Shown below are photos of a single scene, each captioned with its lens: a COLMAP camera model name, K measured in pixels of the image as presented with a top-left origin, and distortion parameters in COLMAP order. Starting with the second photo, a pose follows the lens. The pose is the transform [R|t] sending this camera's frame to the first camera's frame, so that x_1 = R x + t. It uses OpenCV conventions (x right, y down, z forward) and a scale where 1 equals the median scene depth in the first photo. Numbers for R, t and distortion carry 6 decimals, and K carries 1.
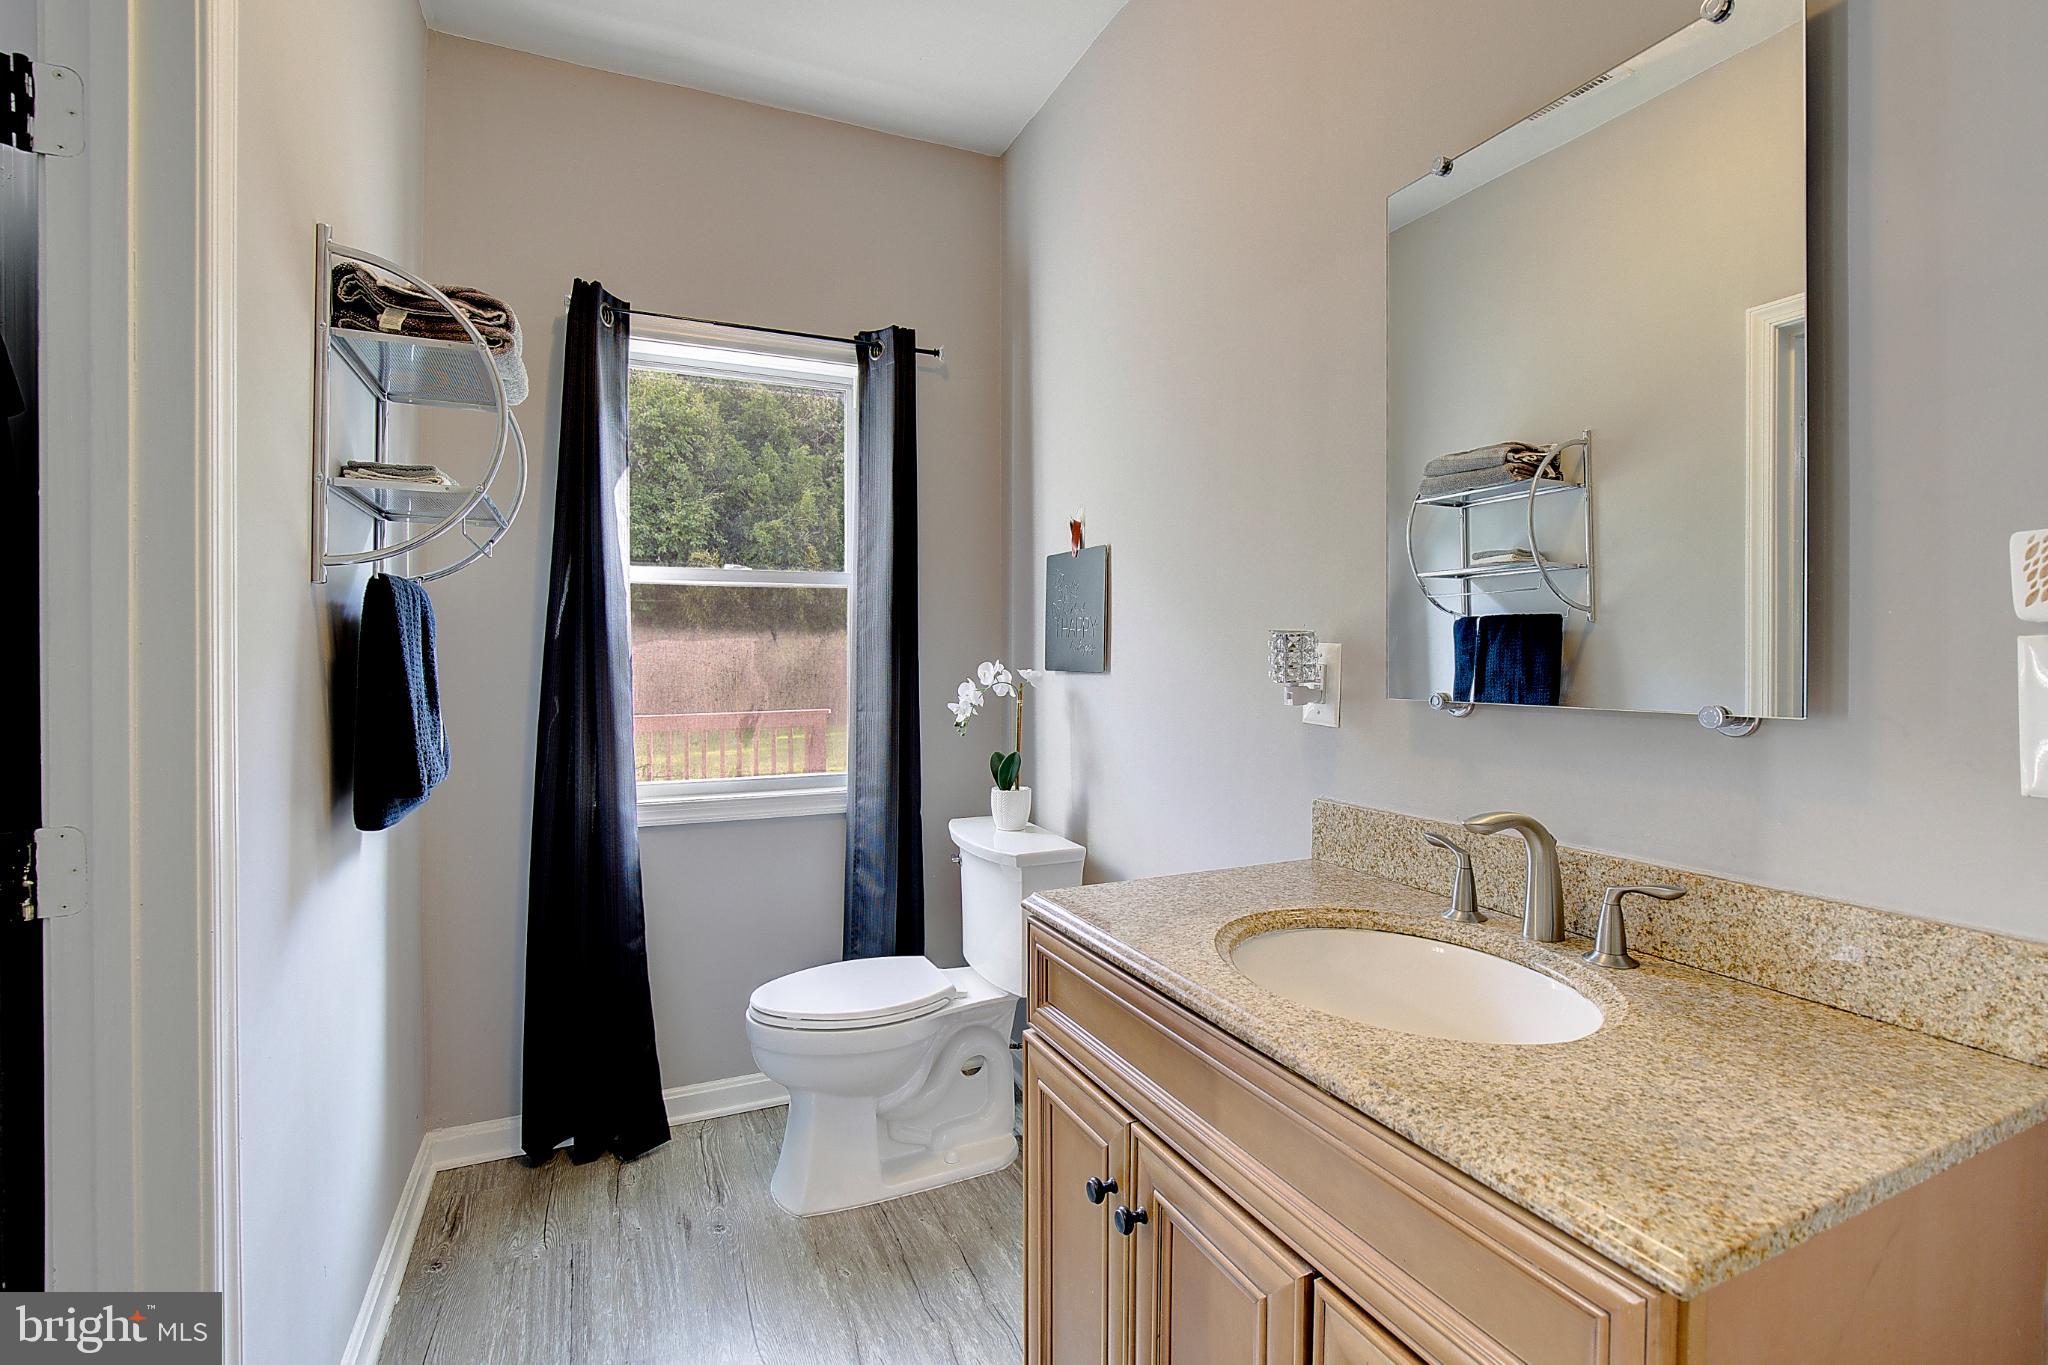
lens RADIAL K [[955.4, 0, 1031.3], [0, 955.4, 668.7], [0, 0, 1]] dist [-0.027743, 0.006062]
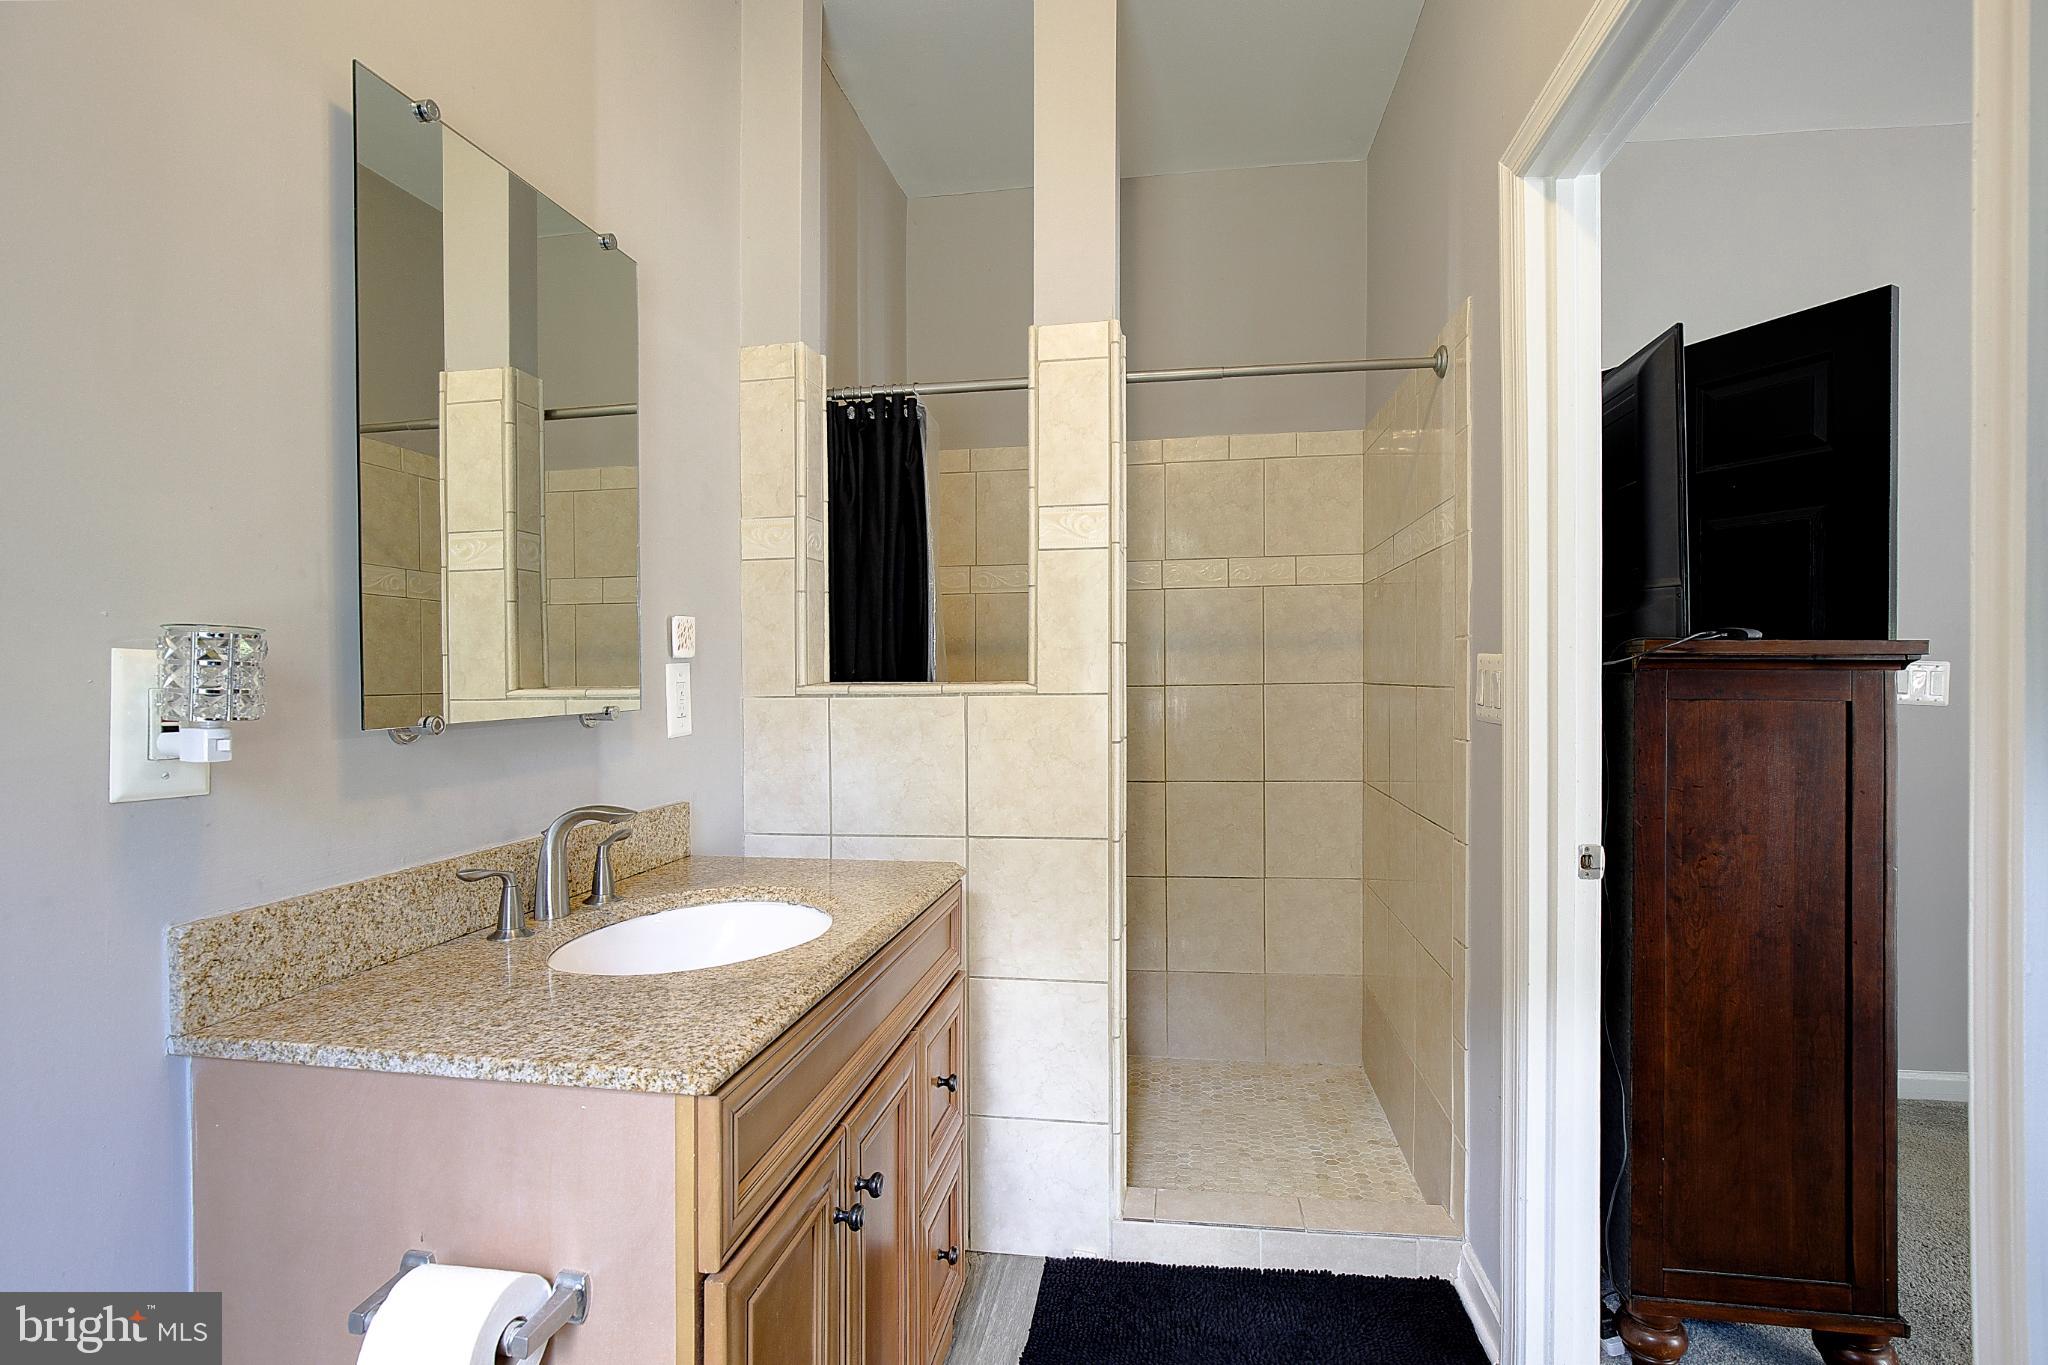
lens RADIAL K [[955.4, 0, 1030.3], [0, 955.4, 672.9], [0, 0, 1]] dist [-0.027743, 0.006062]
pose [[-0.825485, 0.012390, 0.564289, -0.746795], [0.022160, 0.999700, 0.010467, -0.016483], [-0.563990, 0.021146, -0.825511, 2.019910]]
